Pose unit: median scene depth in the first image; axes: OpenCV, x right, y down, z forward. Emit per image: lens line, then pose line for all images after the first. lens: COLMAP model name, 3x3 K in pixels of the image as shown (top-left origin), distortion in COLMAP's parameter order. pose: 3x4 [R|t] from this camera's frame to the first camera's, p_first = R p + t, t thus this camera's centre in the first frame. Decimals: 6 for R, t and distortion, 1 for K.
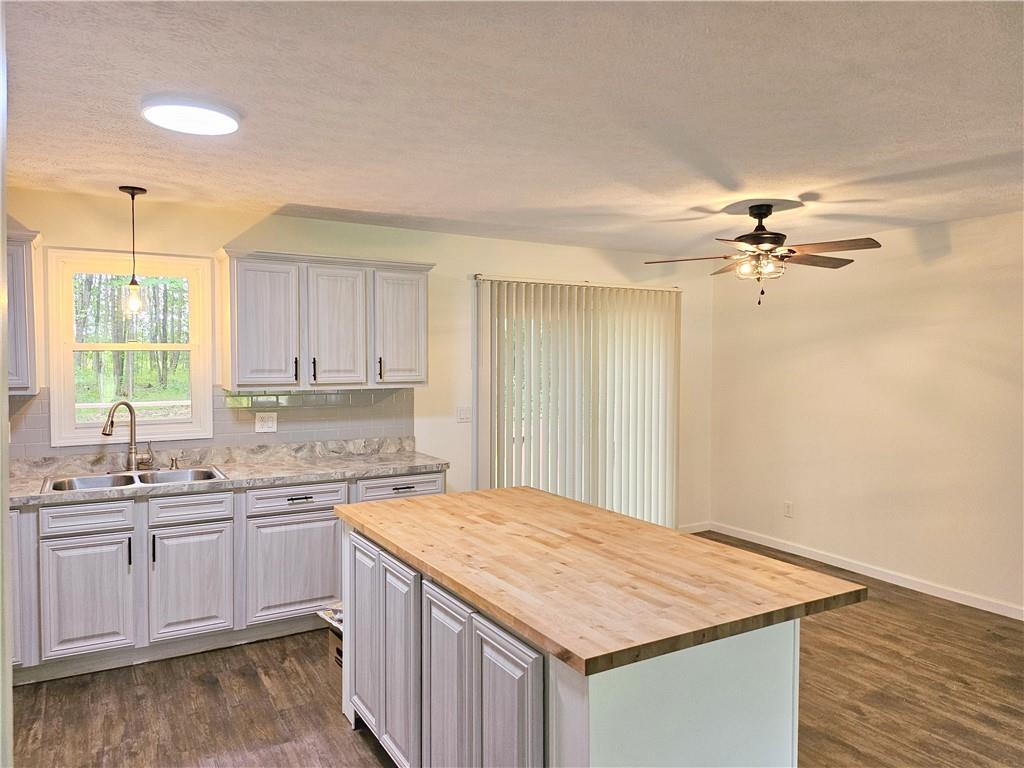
lens RADIAL K [[717.2, 0, 520.5], [0, 717.2, 385.3], [0, 0, 1]] dist [0.073647, -0.081720]
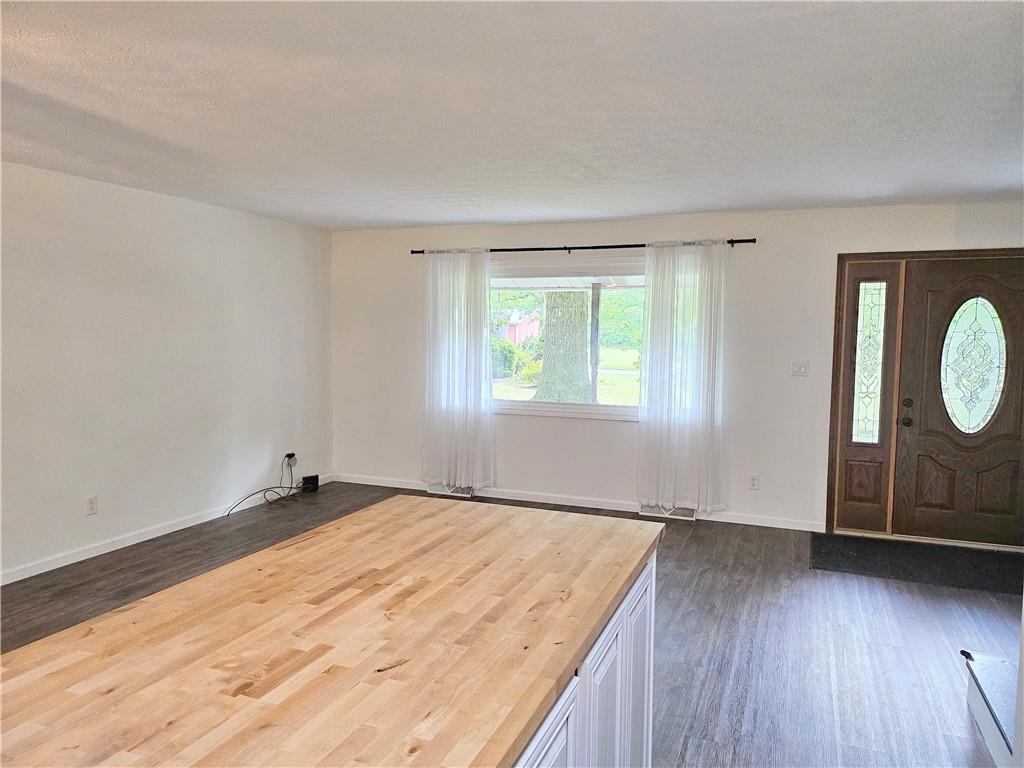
lens RADIAL K [[717.2, 0, 523.3], [0, 717.2, 387.9], [0, 0, 1]] dist [0.073647, -0.081720]
pose [[-0.616253, -0.074544, 0.784013, -0.344979], [0.014555, 0.994262, 0.105975, -0.024498], [-0.787414, 0.076719, -0.611632, 0.834060]]
